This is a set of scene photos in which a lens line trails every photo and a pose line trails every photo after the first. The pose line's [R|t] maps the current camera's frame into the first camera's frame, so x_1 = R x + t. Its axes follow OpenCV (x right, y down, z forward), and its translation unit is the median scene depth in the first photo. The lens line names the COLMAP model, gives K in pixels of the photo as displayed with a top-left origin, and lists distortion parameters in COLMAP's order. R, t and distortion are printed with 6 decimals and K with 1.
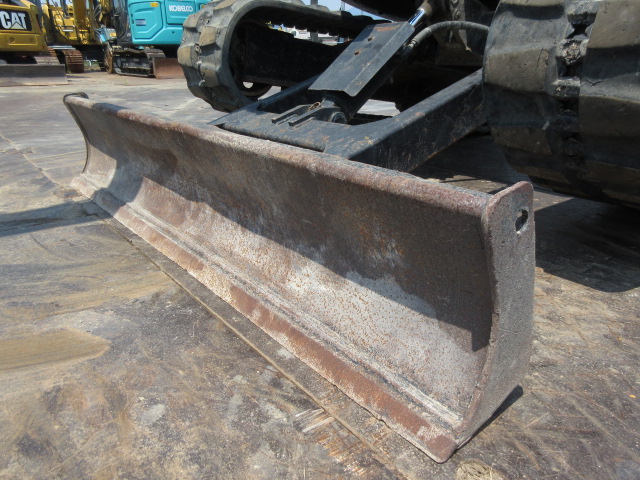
lens RADIAL K [[537.5, 0, 319.4], [0, 537.5, 240.1], [0, 0, 1]] dist [0.023097, 0.004429]
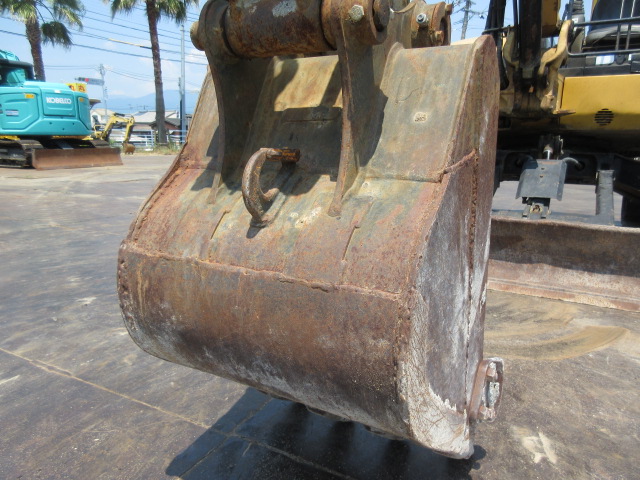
lens RADIAL K [[537.5, 0, 320.4], [0, 537.5, 240.2], [0, 0, 1]] dist [0.023097, 0.004429]
pose [[0.922741, -0.073061, 0.378433, -0.209874], [0.123570, 0.986117, -0.110921, -0.005027], [-0.365075, 0.149114, 0.918959, -0.053398]]
